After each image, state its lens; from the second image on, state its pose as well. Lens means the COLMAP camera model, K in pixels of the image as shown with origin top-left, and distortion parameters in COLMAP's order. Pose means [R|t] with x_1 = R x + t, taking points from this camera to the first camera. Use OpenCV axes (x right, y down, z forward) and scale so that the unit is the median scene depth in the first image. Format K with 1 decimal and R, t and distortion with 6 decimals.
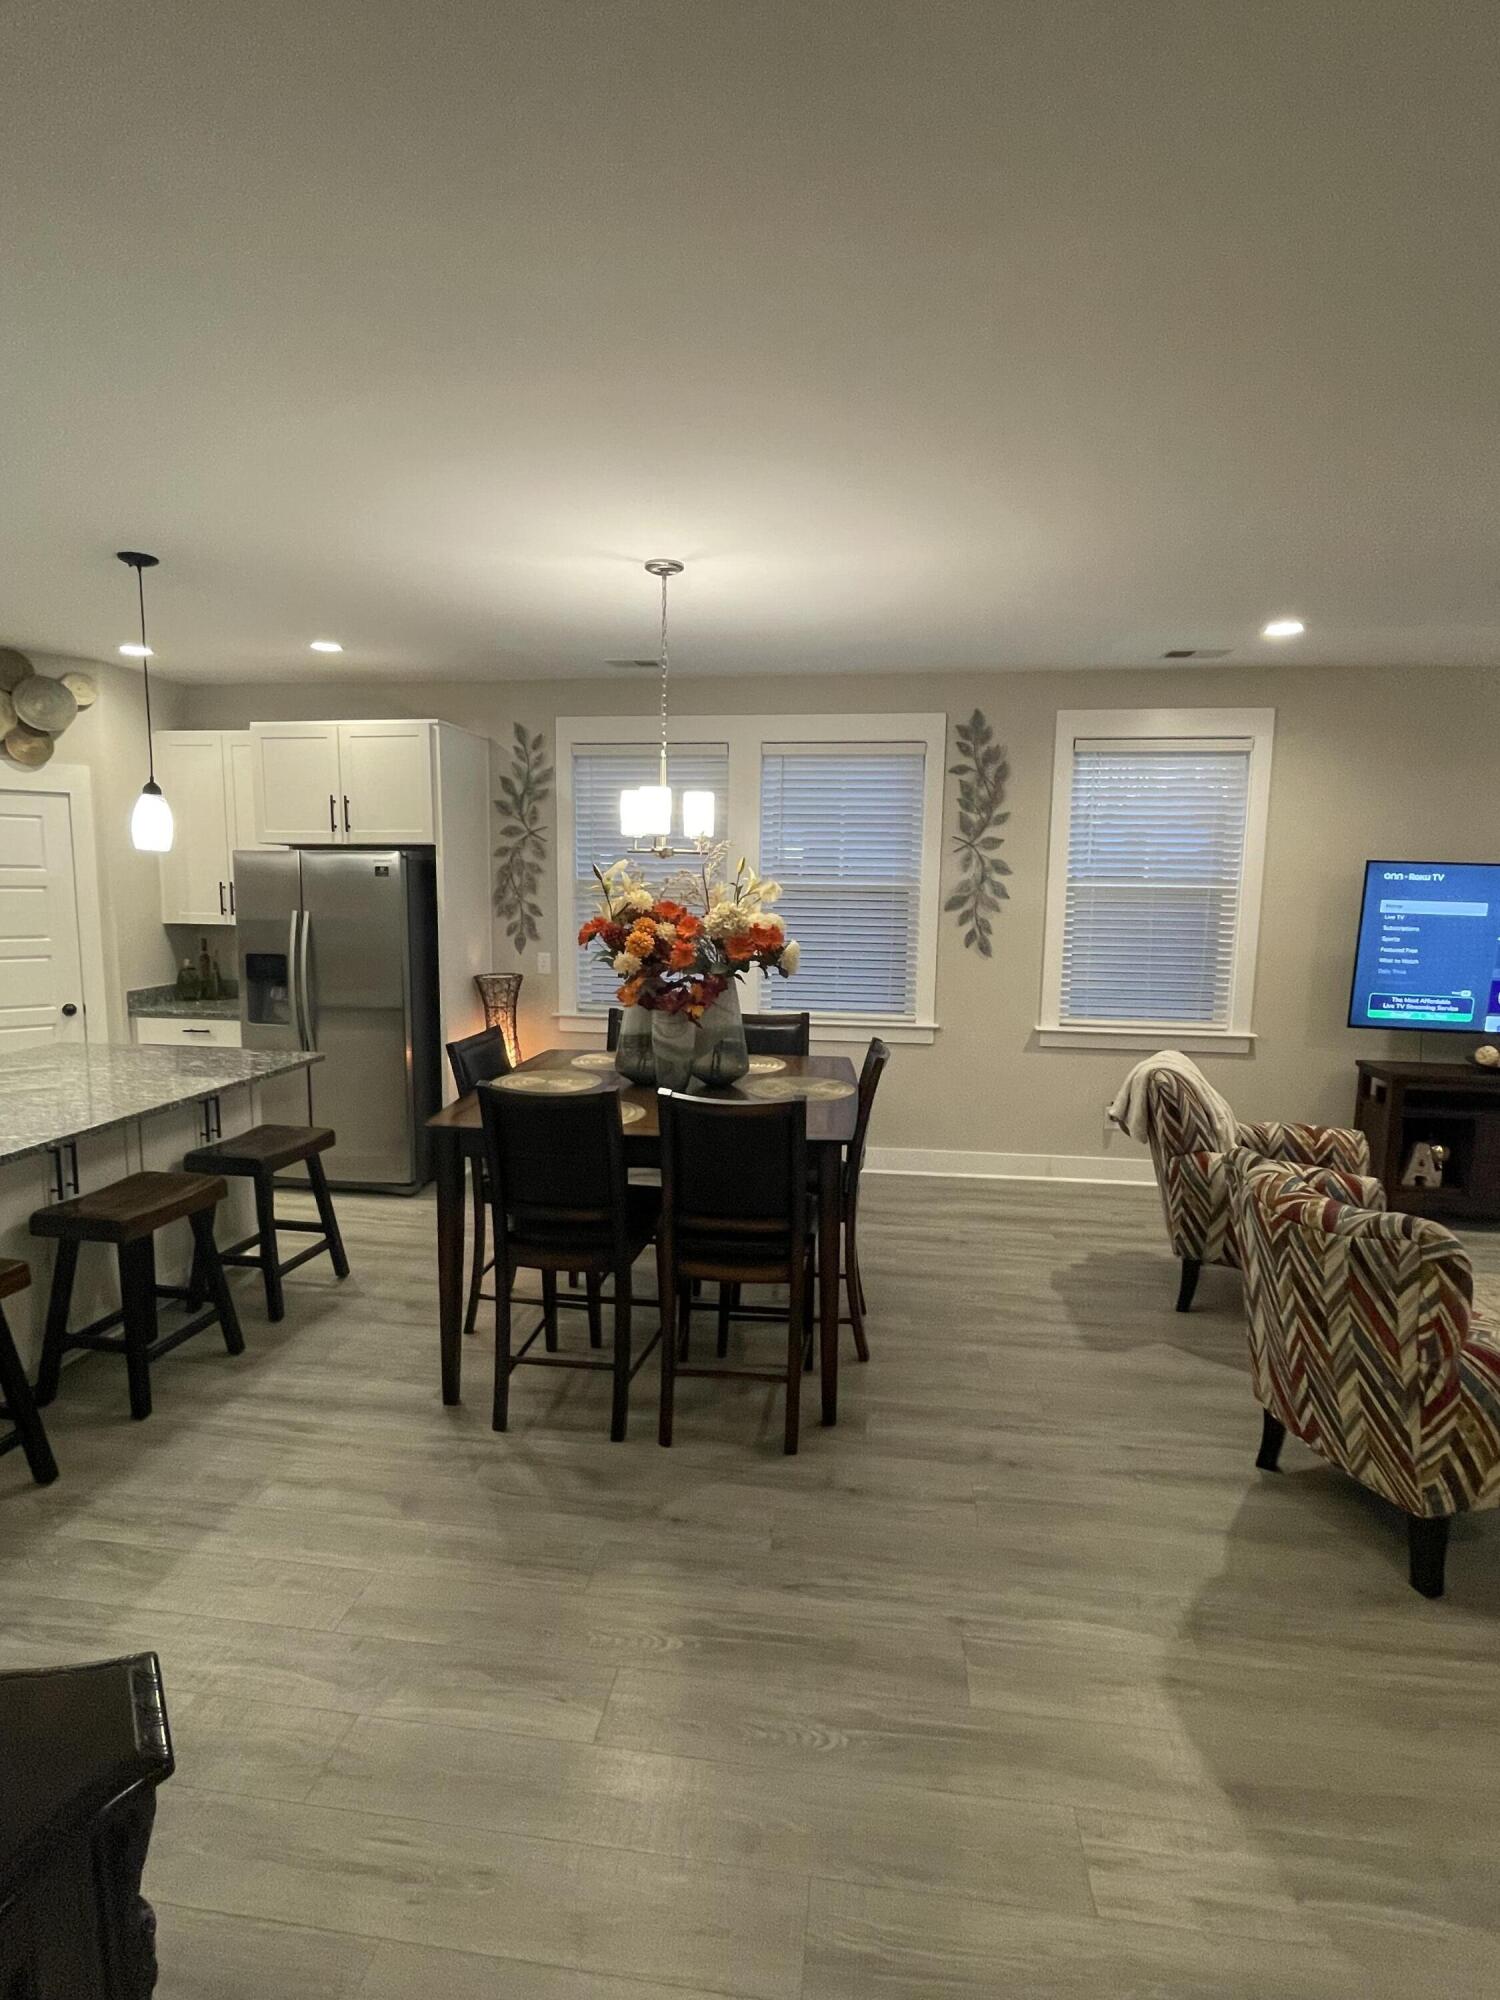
lens RADIAL K [[965.7, 0, 750.2], [0, 965.7, 1001.4], [0, 0, 1]] dist [-0.003791, -0.002271]
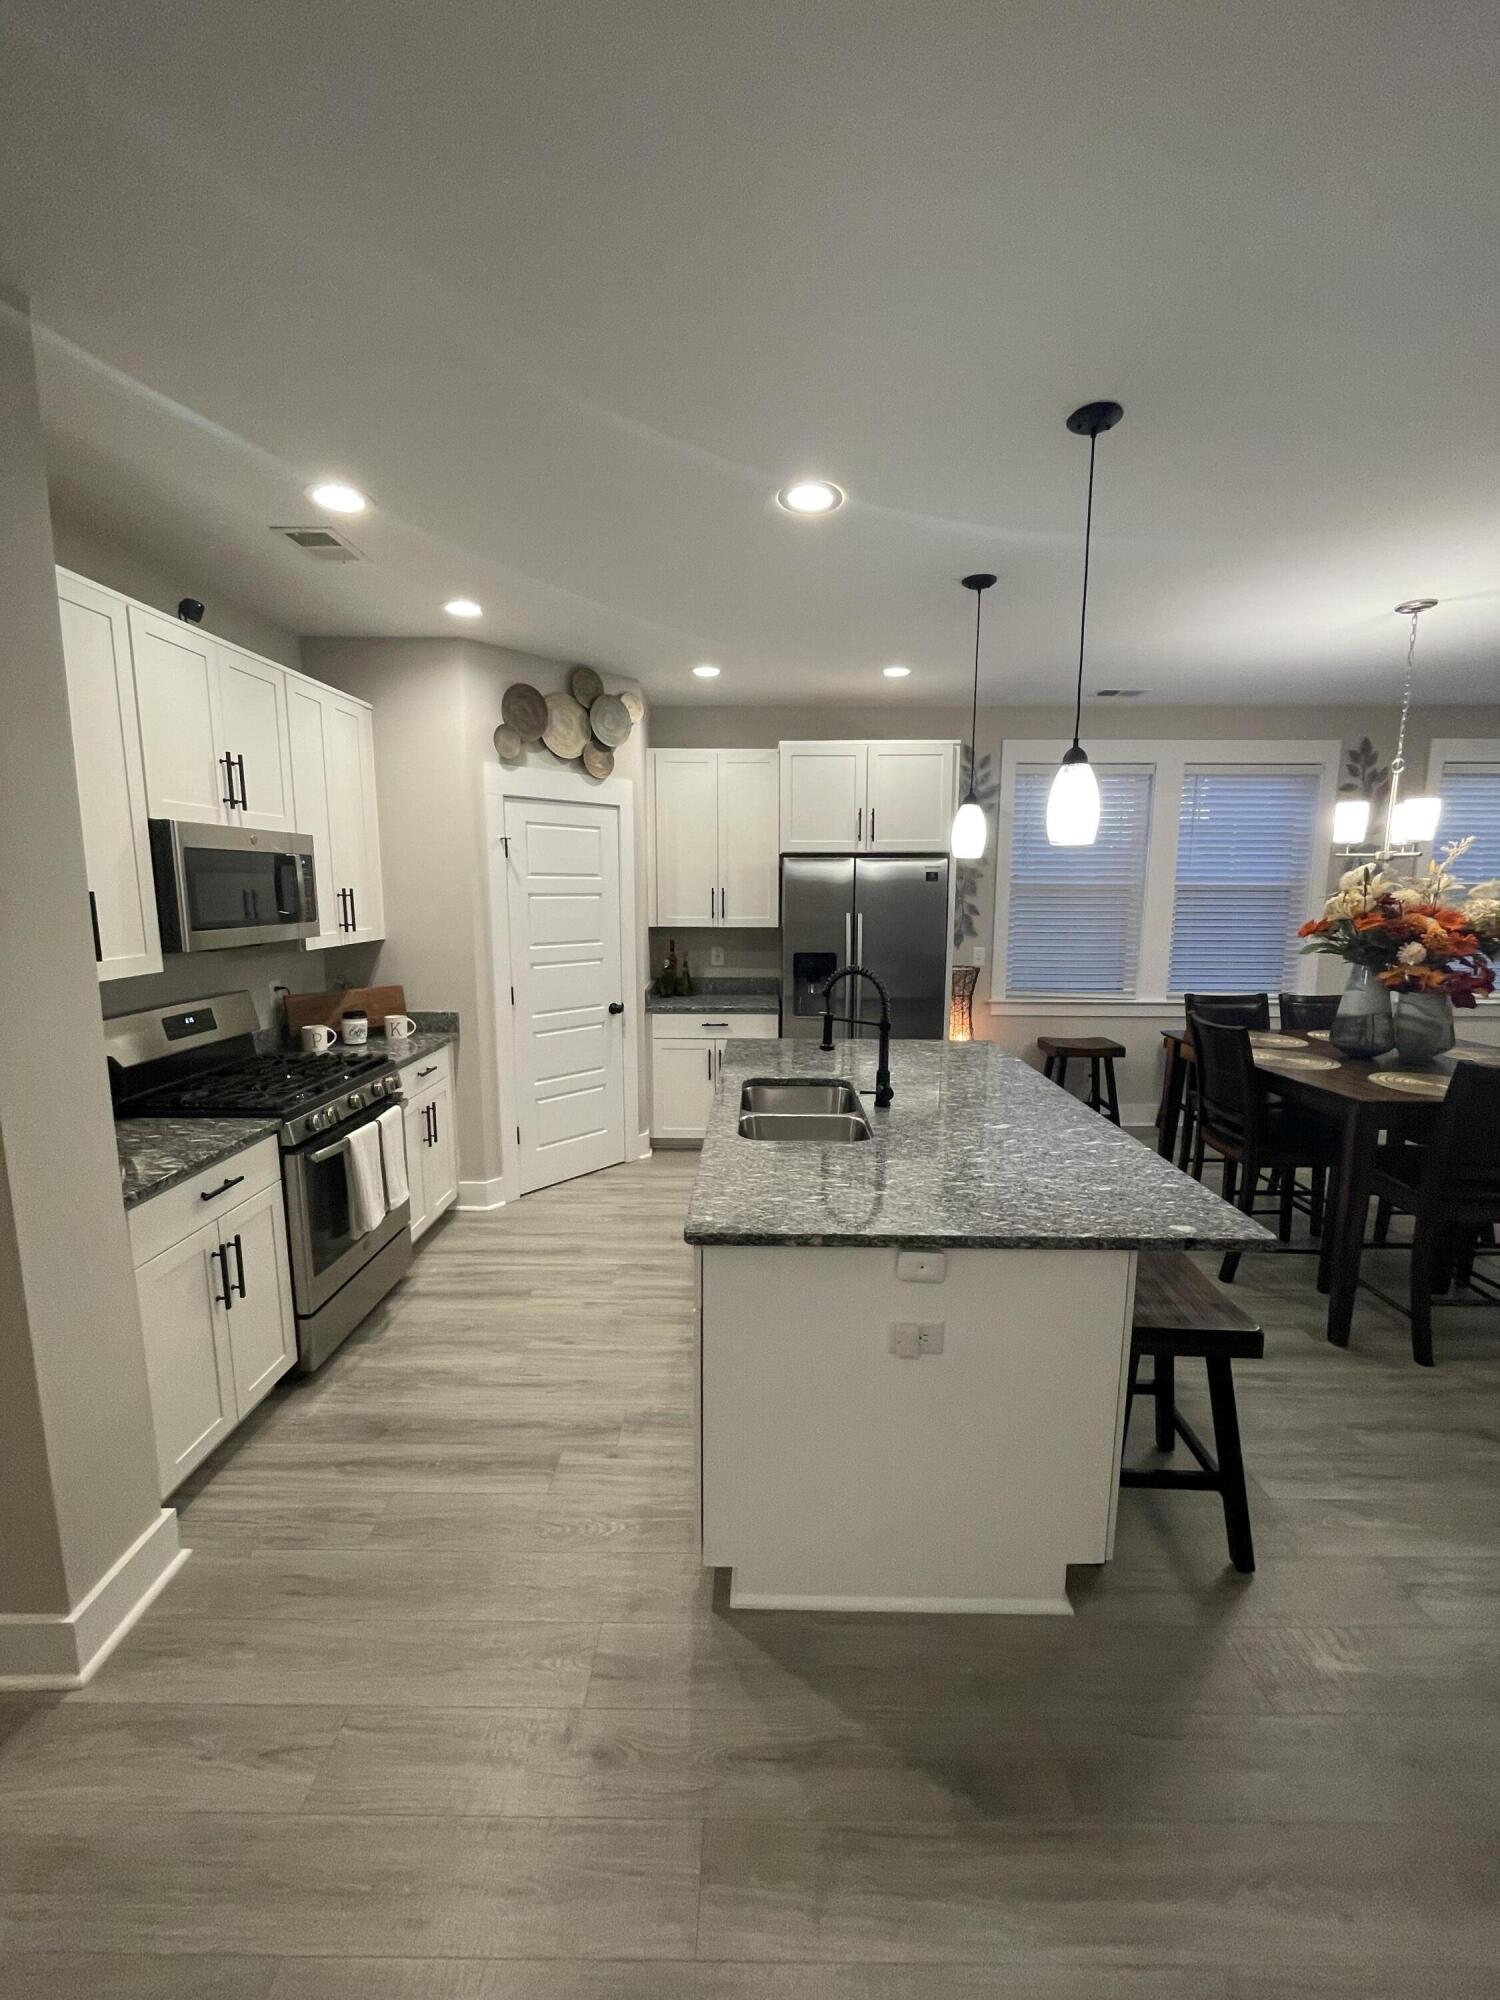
lens RADIAL K [[805.8, 0, 753.5], [0, 805.8, 1001.7], [0, 0, 1]] dist [0.007134, -0.000244]
pose [[0.991412, -0.027045, 0.127945, -0.574093], [0.024190, 0.999424, 0.023814, -0.014325], [-0.128516, -0.020514, 0.991495, 0.081065]]
